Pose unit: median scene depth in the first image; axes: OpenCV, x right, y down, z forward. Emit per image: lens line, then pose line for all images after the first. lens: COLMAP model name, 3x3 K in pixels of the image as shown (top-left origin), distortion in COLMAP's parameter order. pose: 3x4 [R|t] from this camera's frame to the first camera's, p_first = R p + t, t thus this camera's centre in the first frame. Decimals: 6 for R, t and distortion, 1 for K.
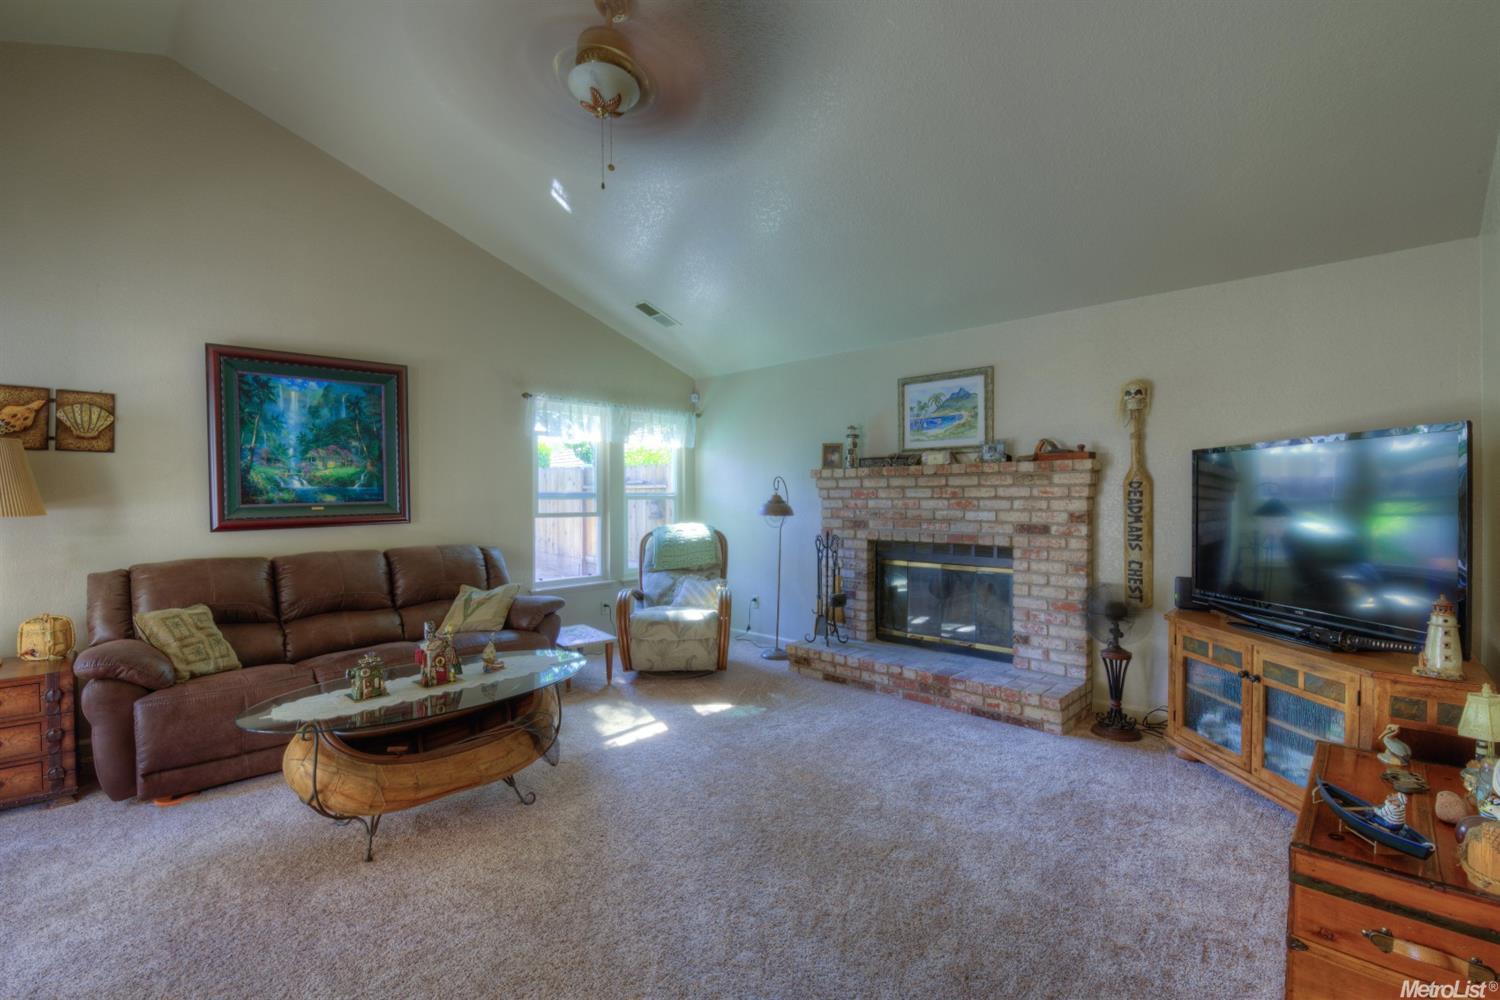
lens RADIAL K [[649.5, 0, 749.2], [0, 649.5, 502.1], [0, 0, 1]] dist [-0.000201, -0.010343]
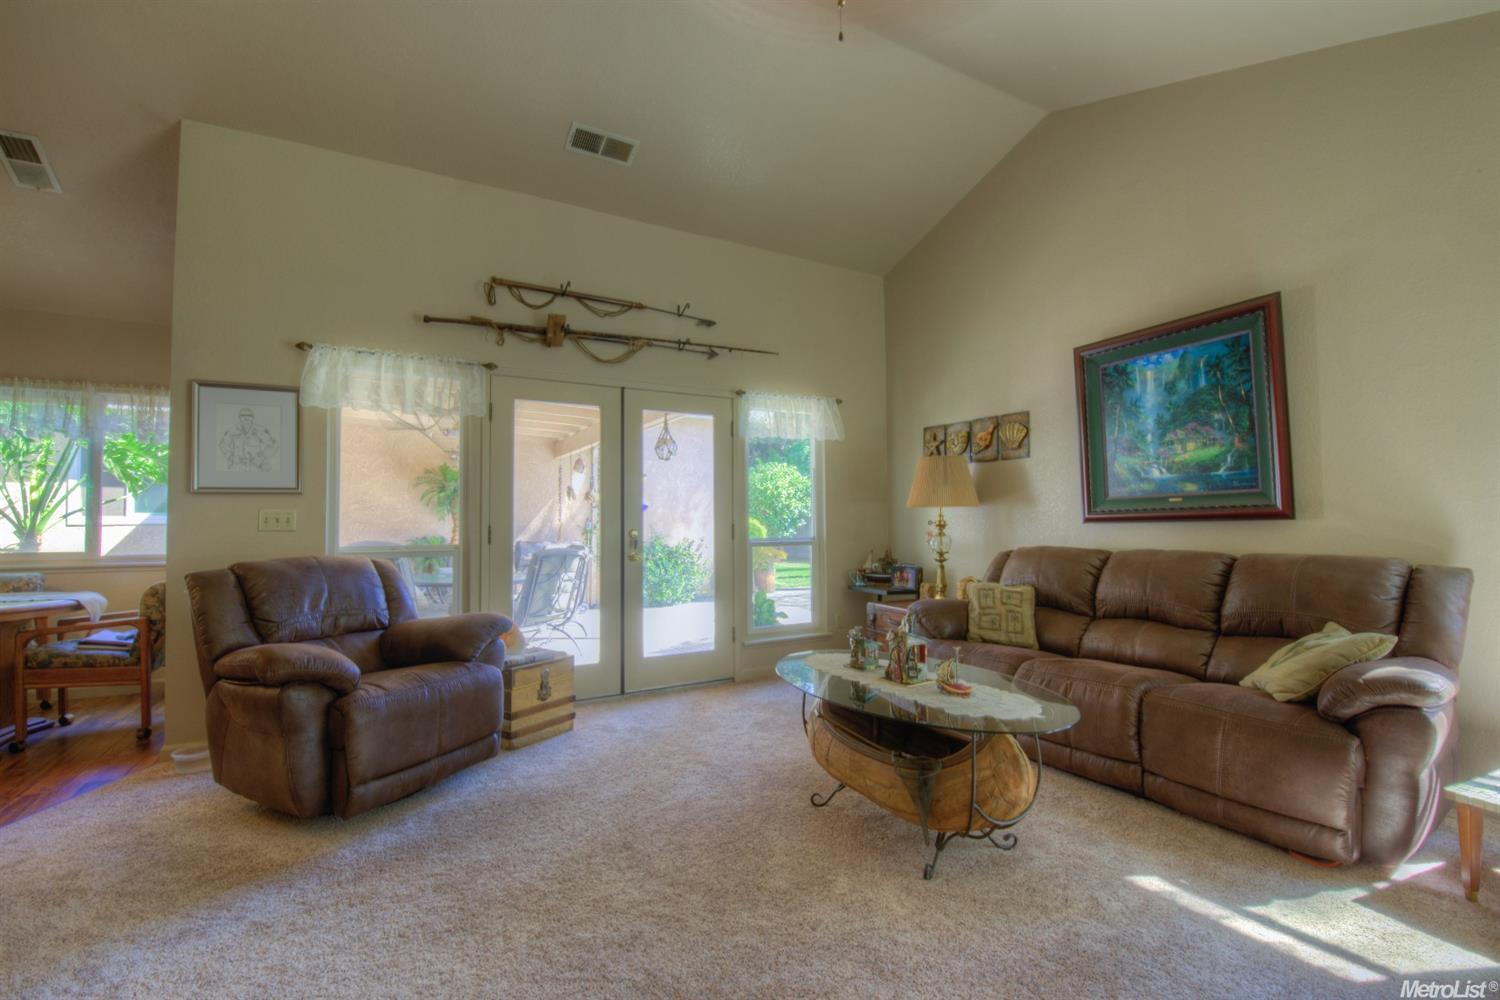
lens RADIAL K [[649.5, 0, 749.2], [0, 649.5, 502.1], [0, 0, 1]] dist [-0.000201, -0.010343]
pose [[-0.289032, -0.026308, -0.956958, 0.314429], [-0.003577, 0.999645, -0.026401, 0.037742], [0.957313, -0.004208, -0.289023, 0.716847]]
